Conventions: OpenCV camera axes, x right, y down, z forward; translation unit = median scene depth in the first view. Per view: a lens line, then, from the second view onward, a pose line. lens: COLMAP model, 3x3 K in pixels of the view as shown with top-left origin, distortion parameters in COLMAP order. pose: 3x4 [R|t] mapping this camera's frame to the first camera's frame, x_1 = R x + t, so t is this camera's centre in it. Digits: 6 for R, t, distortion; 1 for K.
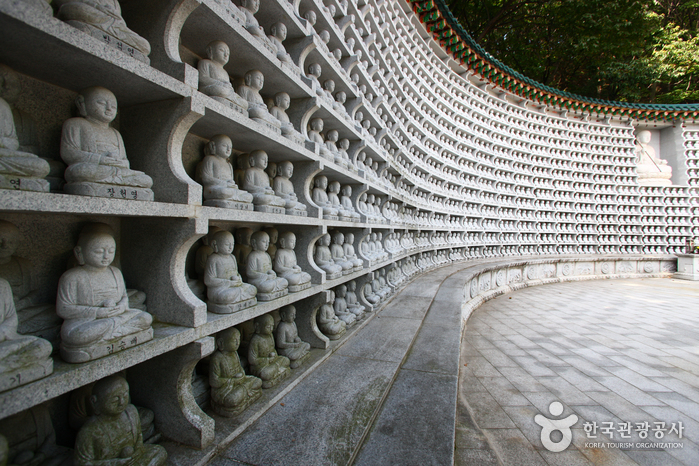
lens RADIAL K [[338.1, 0, 349.5], [0, 338.1, 233.0], [0, 0, 1]] dist [-0.087151, 0.036043]
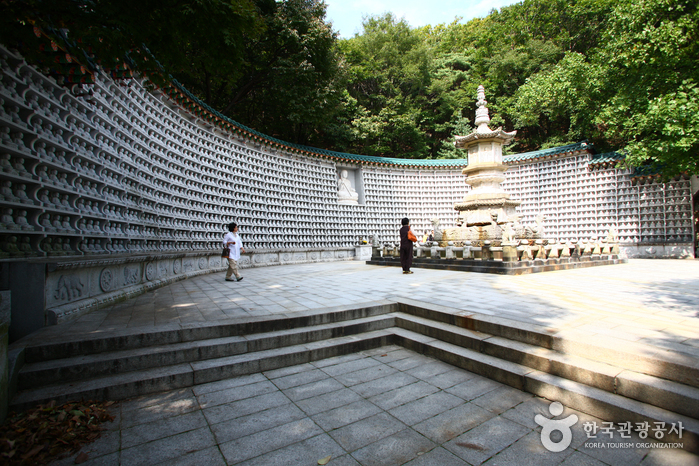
lens RADIAL K [[338.1, 0, 349.5], [0, 338.1, 233.0], [0, 0, 1]] dist [-0.087151, 0.036043]
pose [[0.857893, -0.016534, 0.513562, 0.084789], [0.040667, 0.998532, -0.035785, 0.057582], [-0.512217, 0.051585, 0.857306, -0.464701]]
